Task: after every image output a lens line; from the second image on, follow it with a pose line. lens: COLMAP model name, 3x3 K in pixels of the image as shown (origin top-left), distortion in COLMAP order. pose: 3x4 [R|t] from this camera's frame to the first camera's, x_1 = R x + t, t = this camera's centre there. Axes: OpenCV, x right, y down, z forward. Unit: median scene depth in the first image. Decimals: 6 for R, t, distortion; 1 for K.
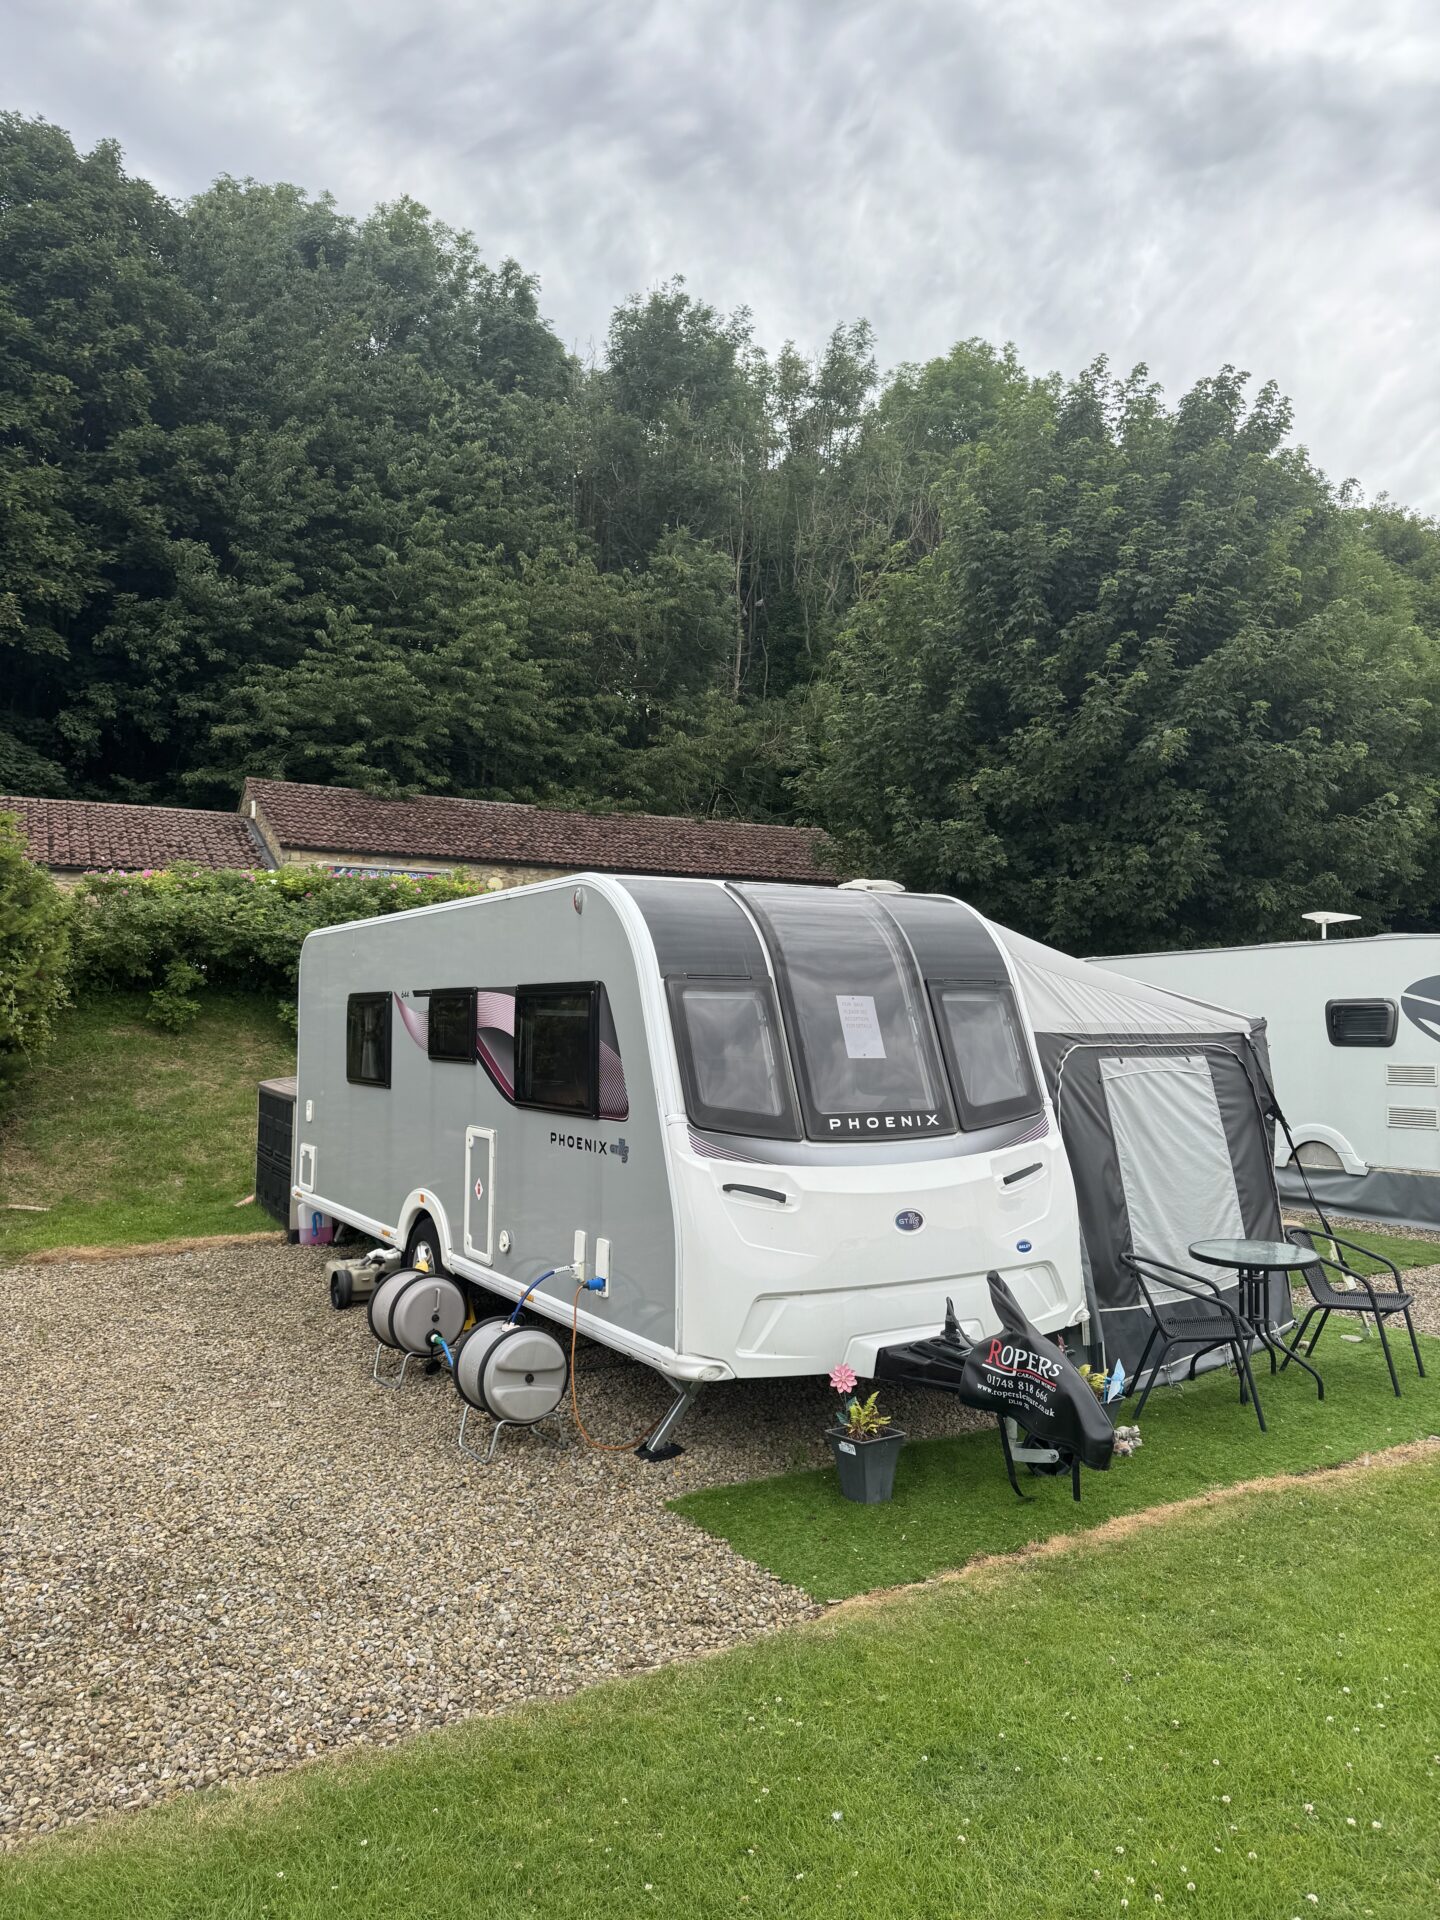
lens RADIAL K [[1369.6, 0, 713.0], [0, 1369.6, 967.0], [0, 0, 1]] dist [0.093958, -0.094480]
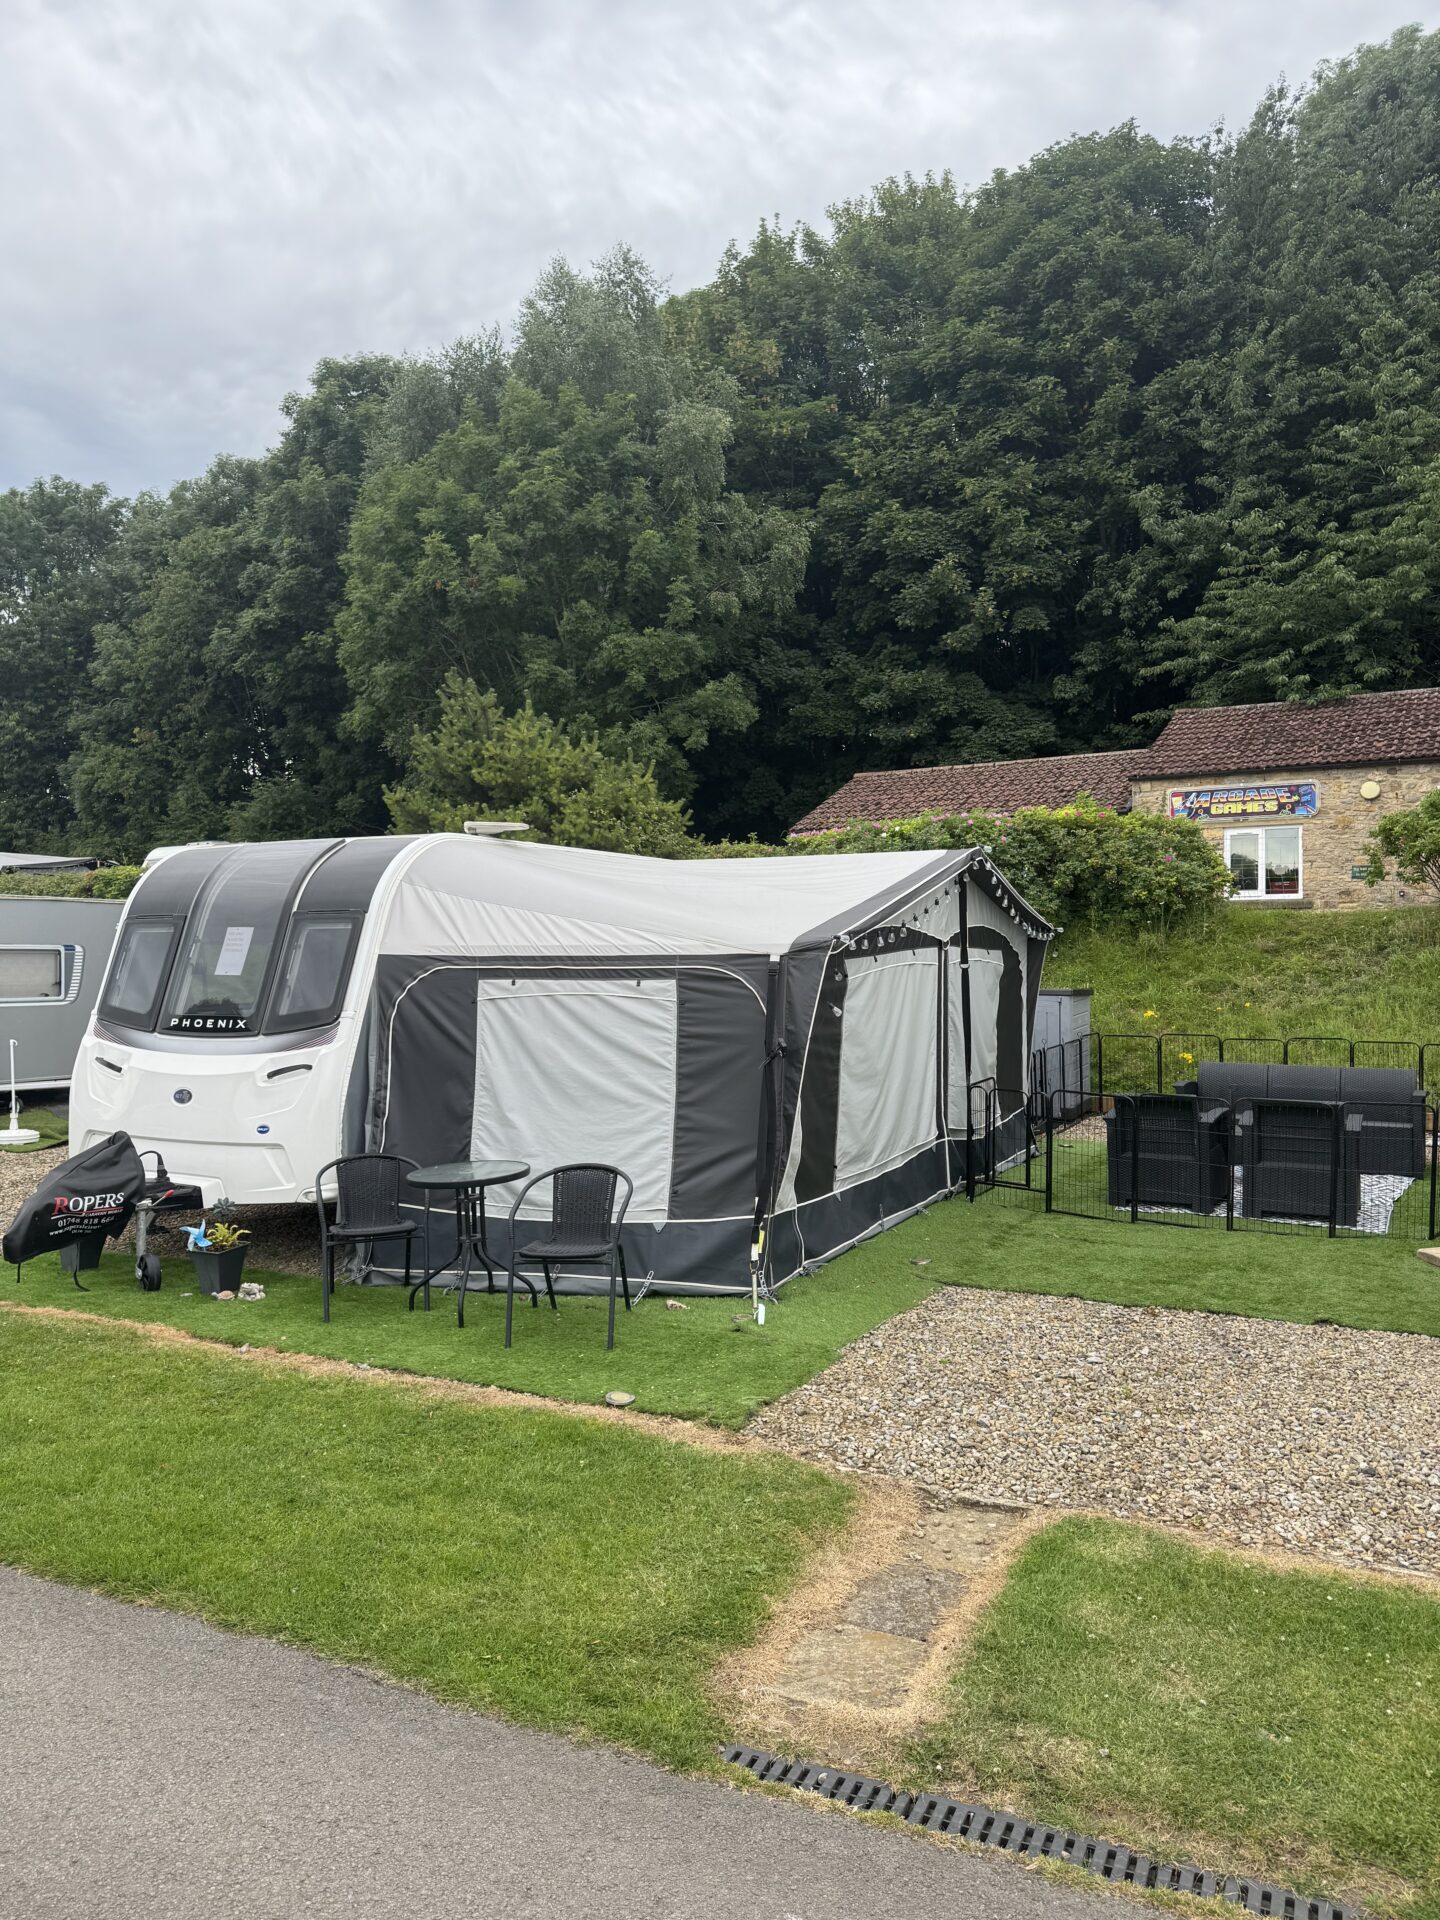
lens RADIAL K [[1369.6, 0, 713.0], [0, 1369.6, 967.0], [0, 0, 1]] dist [0.093958, -0.094480]
pose [[0.519581, 0.003992, -0.854412, 1.162771], [0.039650, 0.998799, 0.028778, 0.030860], [0.853501, -0.048830, 0.518799, 0.559261]]
